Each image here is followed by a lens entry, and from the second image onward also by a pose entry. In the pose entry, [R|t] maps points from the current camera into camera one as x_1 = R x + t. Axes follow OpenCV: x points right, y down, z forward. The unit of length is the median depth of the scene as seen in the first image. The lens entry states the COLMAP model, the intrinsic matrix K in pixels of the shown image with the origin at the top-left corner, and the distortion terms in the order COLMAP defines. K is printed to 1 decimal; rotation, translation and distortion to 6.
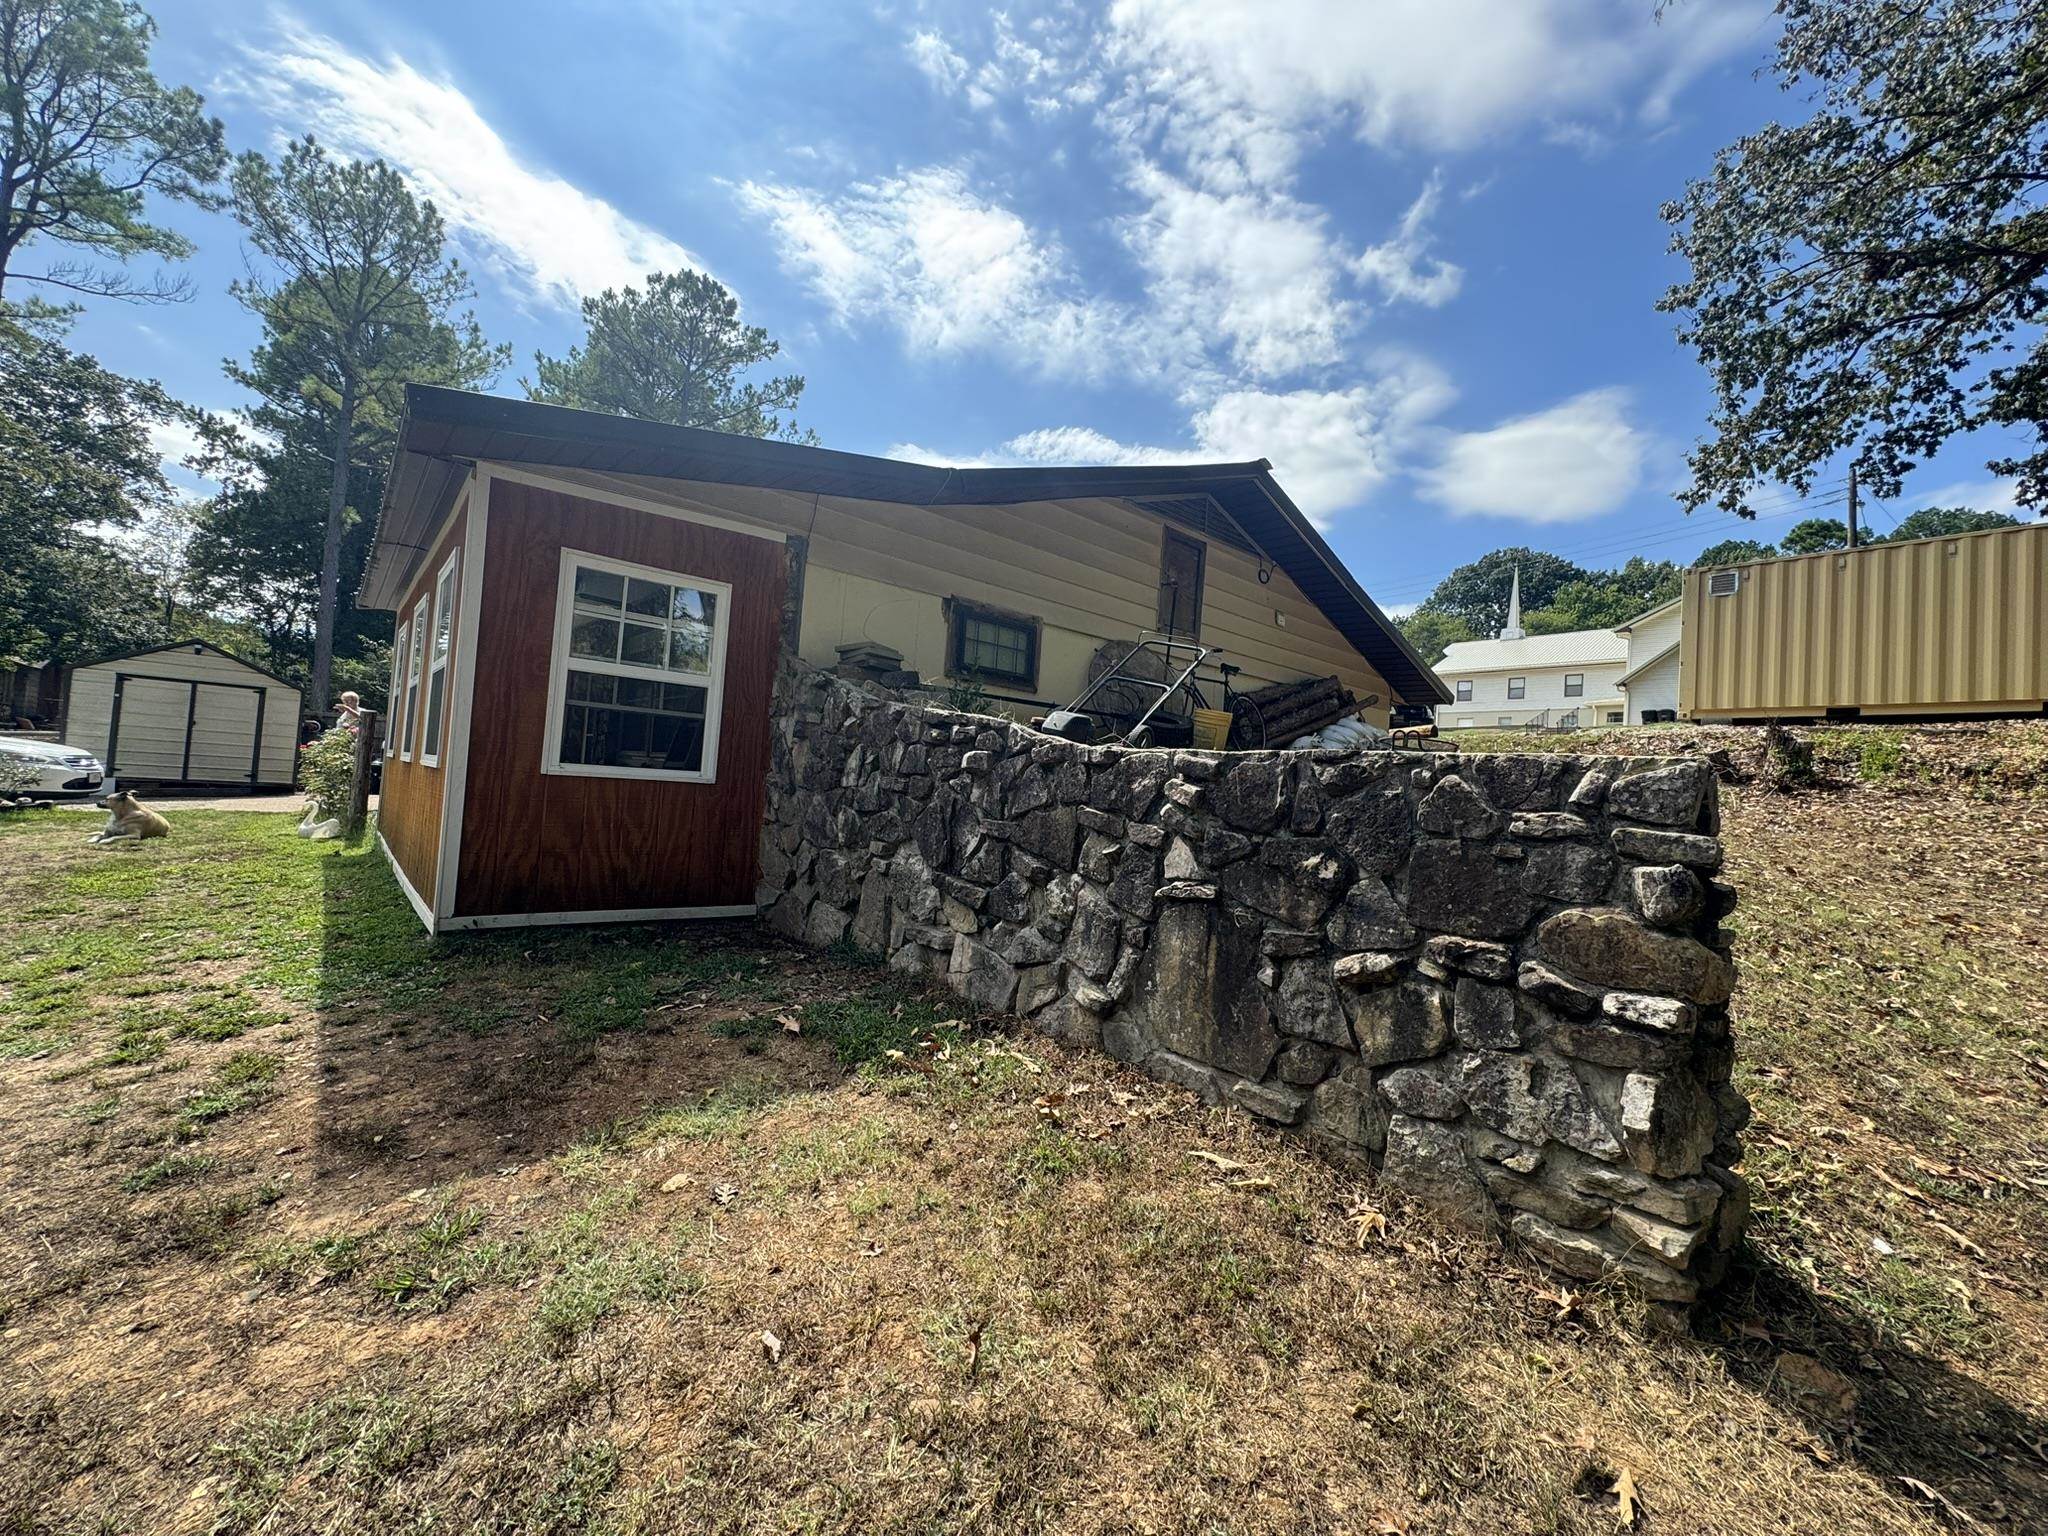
lens RADIAL K [[826.8, 0, 1024.0], [0, 826.8, 768.0], [0, 0, 1]] dist [0.000815, -0.000013]
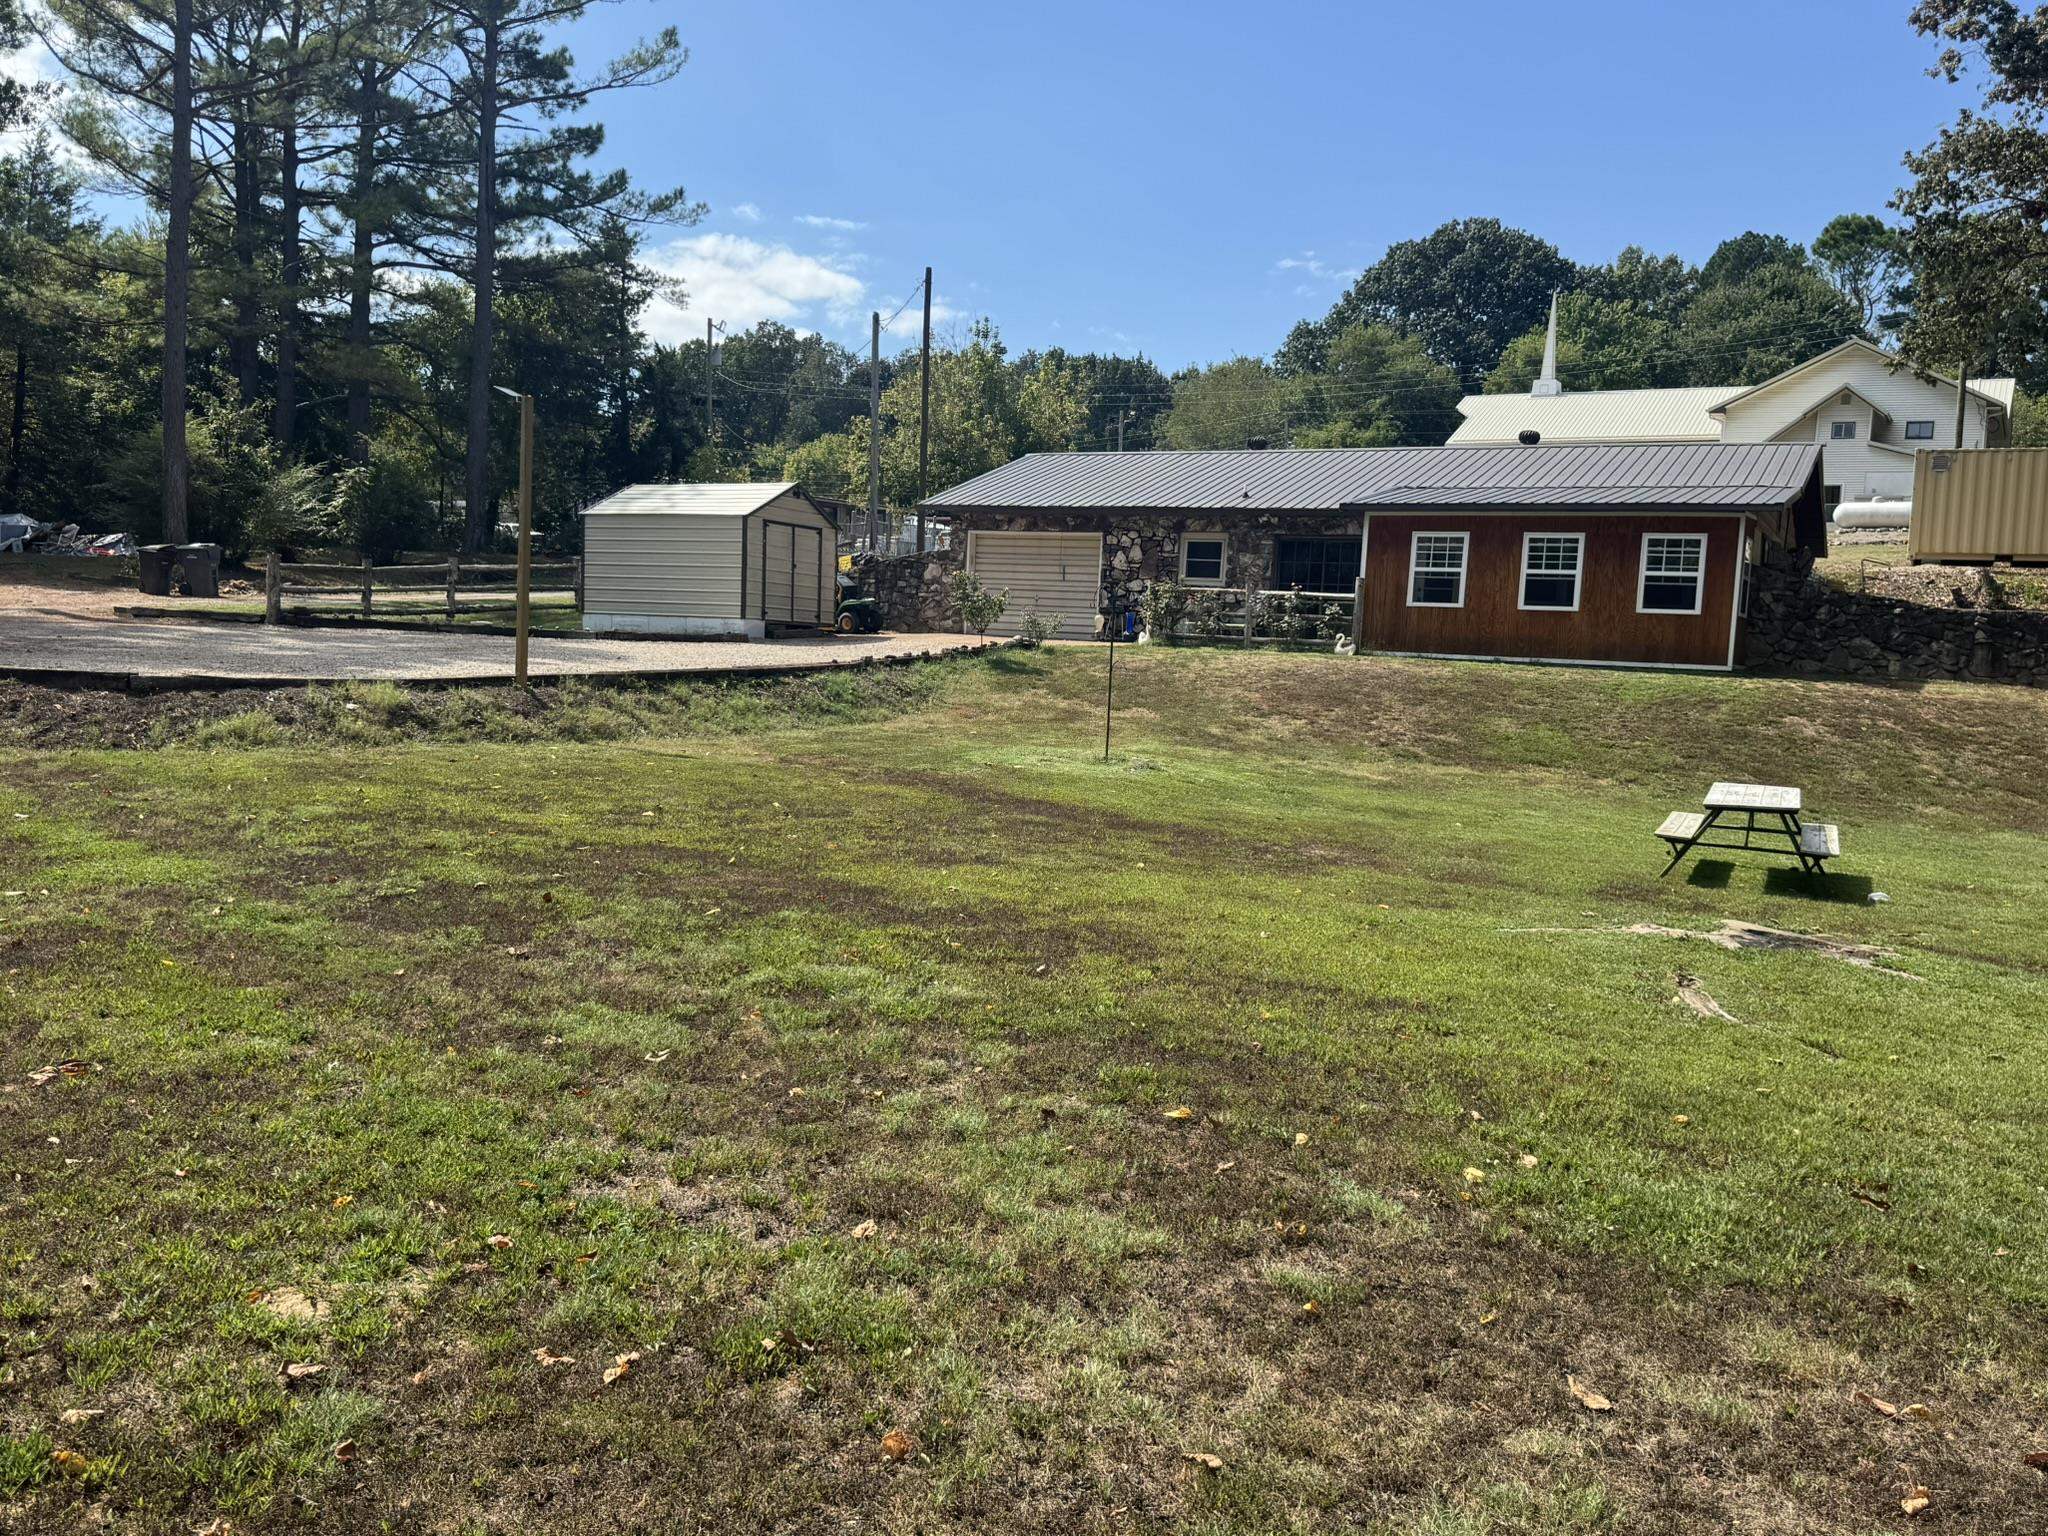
lens RADIAL K [[1759.8, 0, 1024.0], [0, 1759.8, 768.0], [0, 0, 1]] dist [0.206264, -0.480392]
pose [[0.930176, -0.046590, 0.364145, -4.986952], [0.003313, 0.992939, 0.118577, -0.209008], [-0.367098, -0.109091, 0.923763, -3.749764]]
